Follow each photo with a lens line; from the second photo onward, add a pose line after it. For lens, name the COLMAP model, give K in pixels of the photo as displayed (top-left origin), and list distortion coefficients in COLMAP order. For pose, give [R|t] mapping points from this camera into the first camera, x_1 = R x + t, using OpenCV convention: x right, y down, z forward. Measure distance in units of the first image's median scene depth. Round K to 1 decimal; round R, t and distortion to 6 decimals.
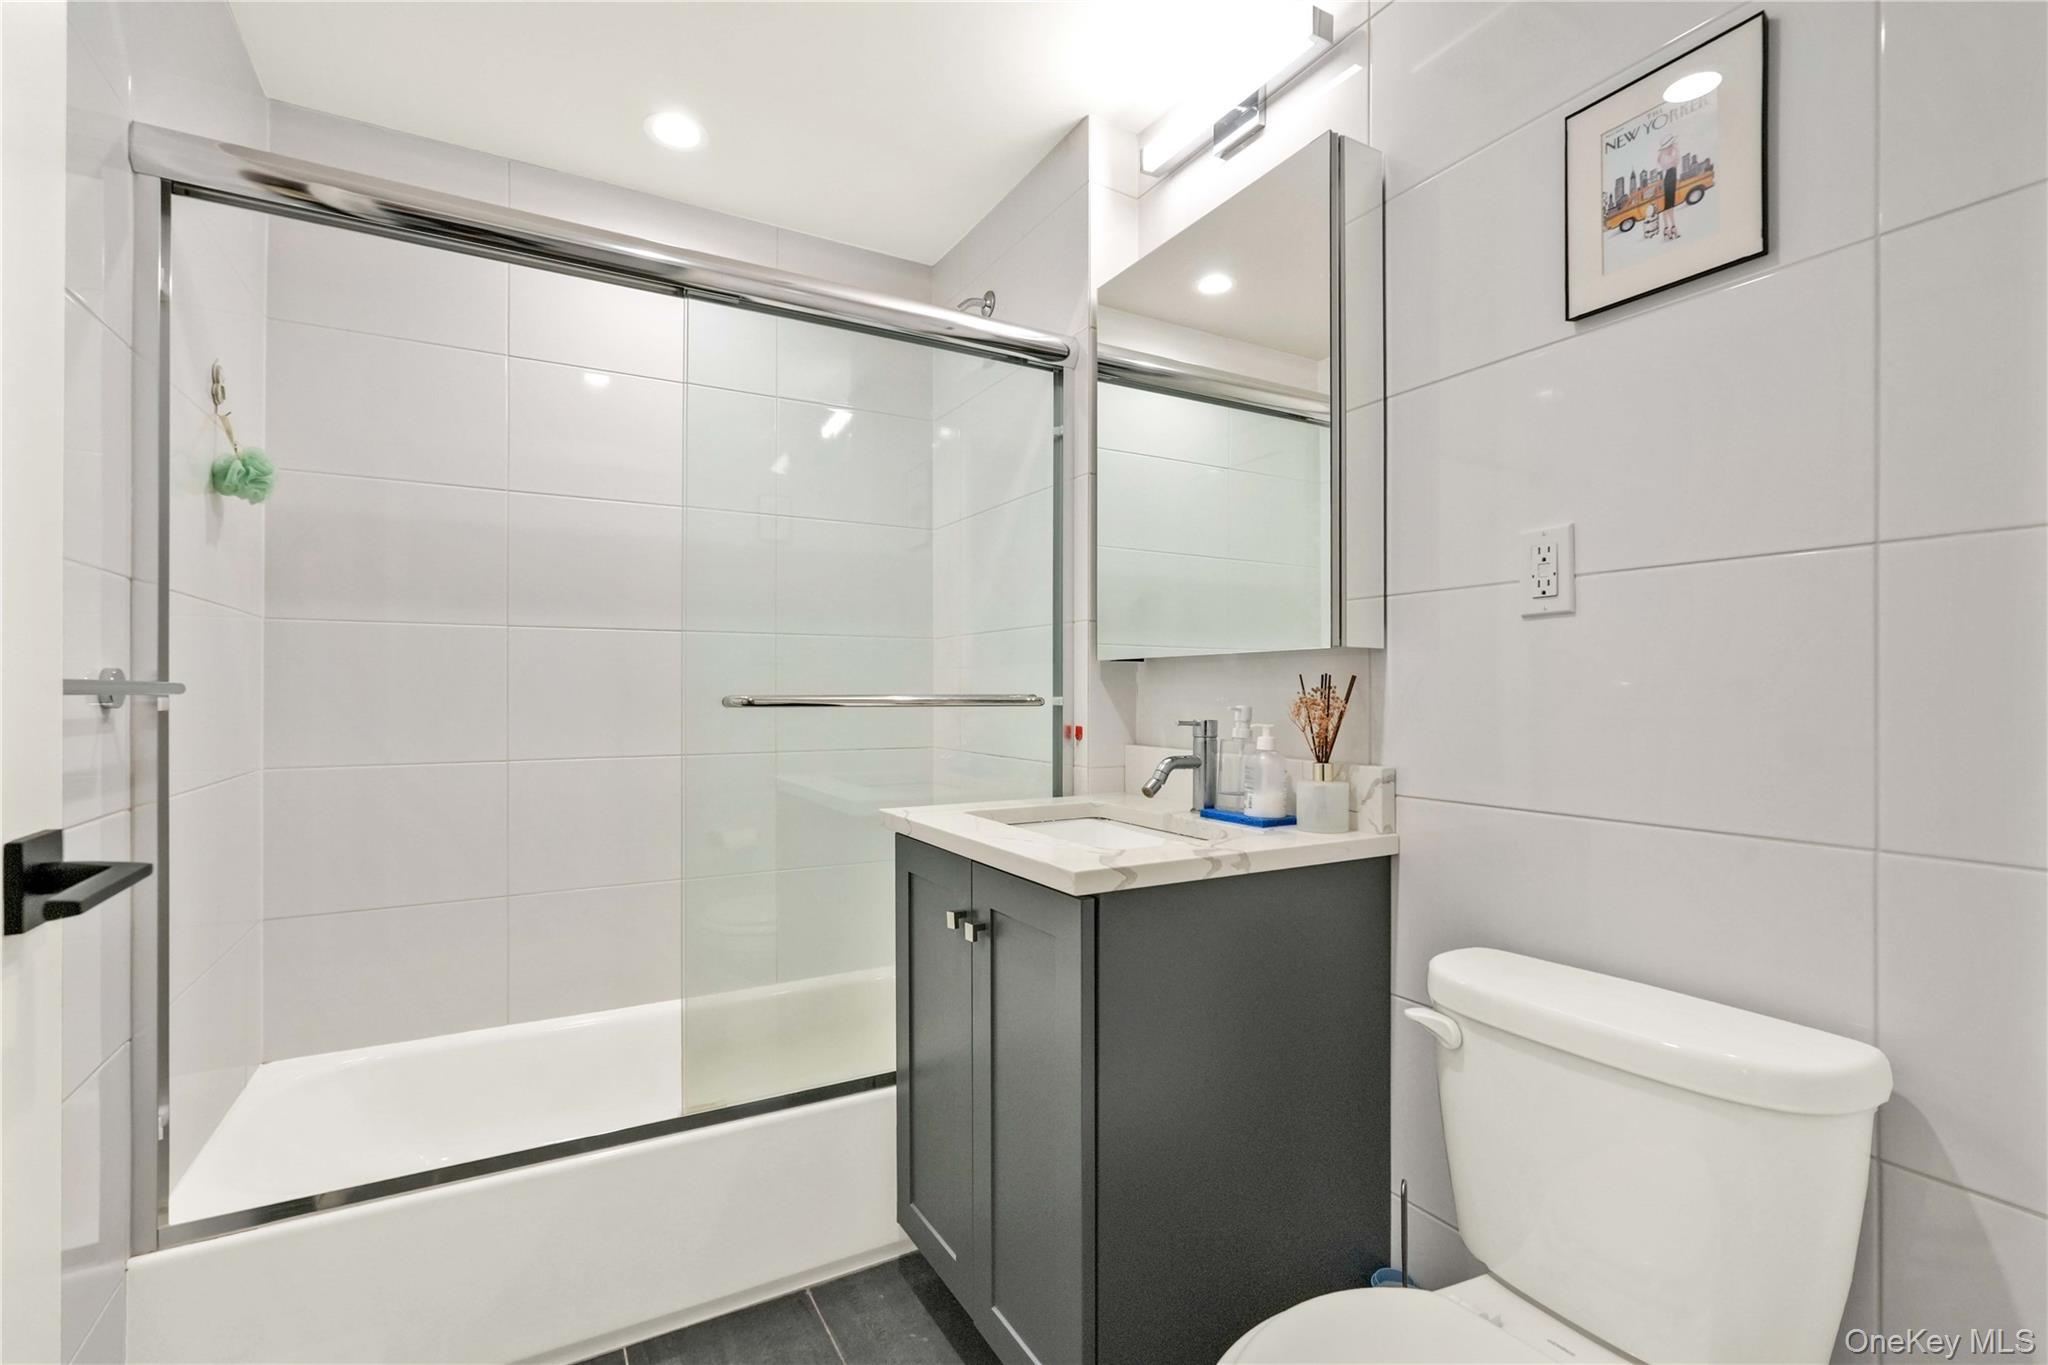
lens RADIAL K [[908.3, 0, 1021.7], [0, 908.3, 676.9], [0, 0, 1]] dist [-0.016561, 0.010017]
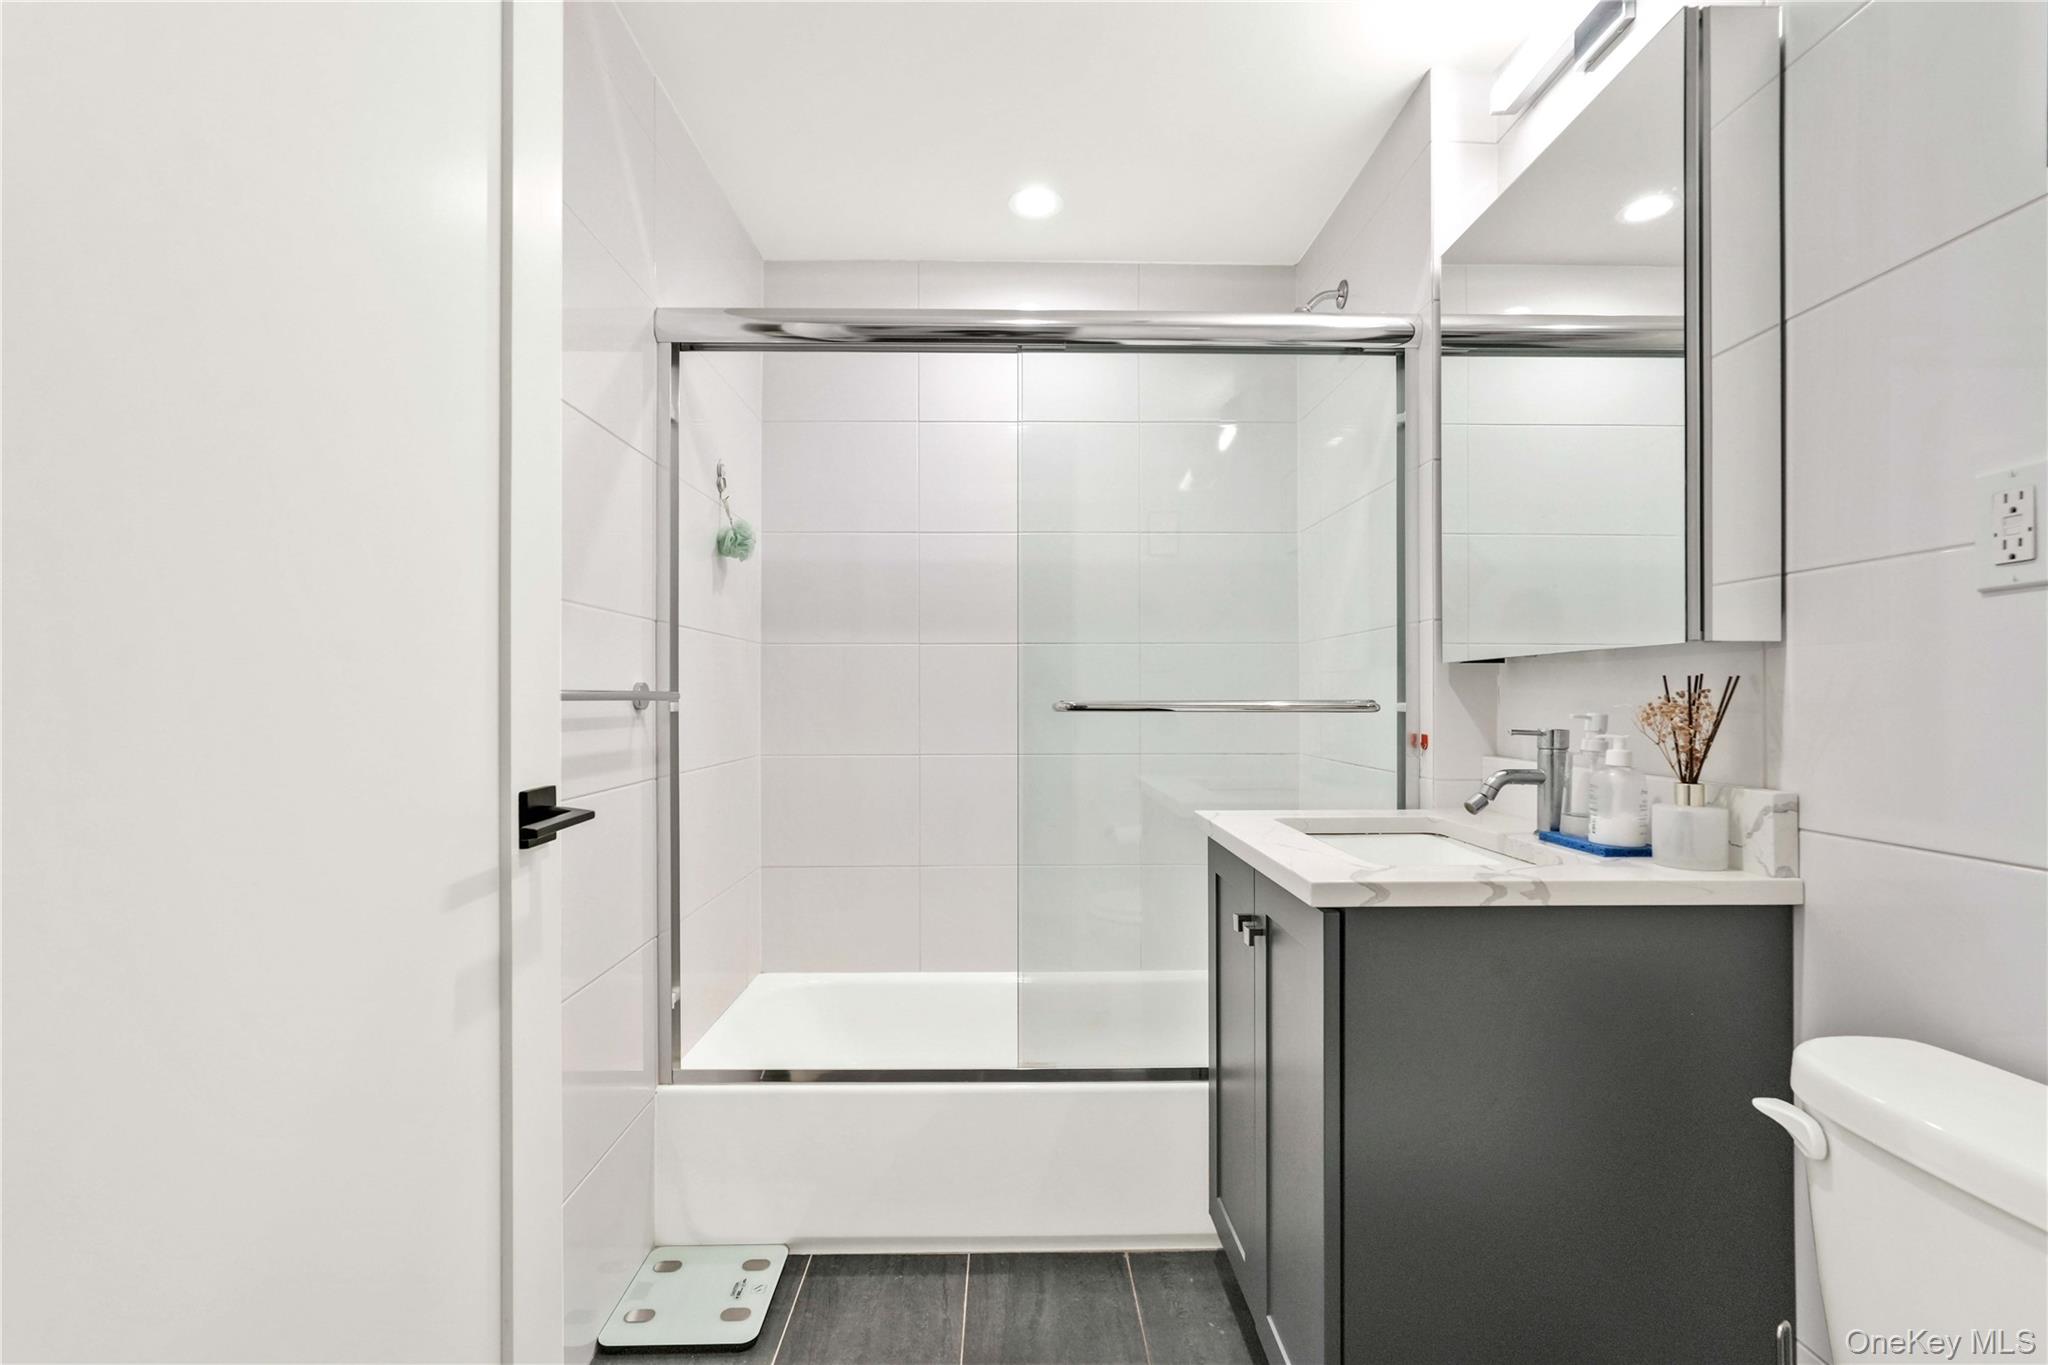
lens RADIAL K [[896.4, 0, 1024.0], [0, 896.4, 682.5], [0, 0, 1]] dist [-0.015222, 0.009946]
pose [[0.880592, -0.009861, -0.473773, 0.170714], [0.009417, 0.999950, -0.003308, 0.000883], [0.473782, -0.001548, 0.880641, 0.007331]]
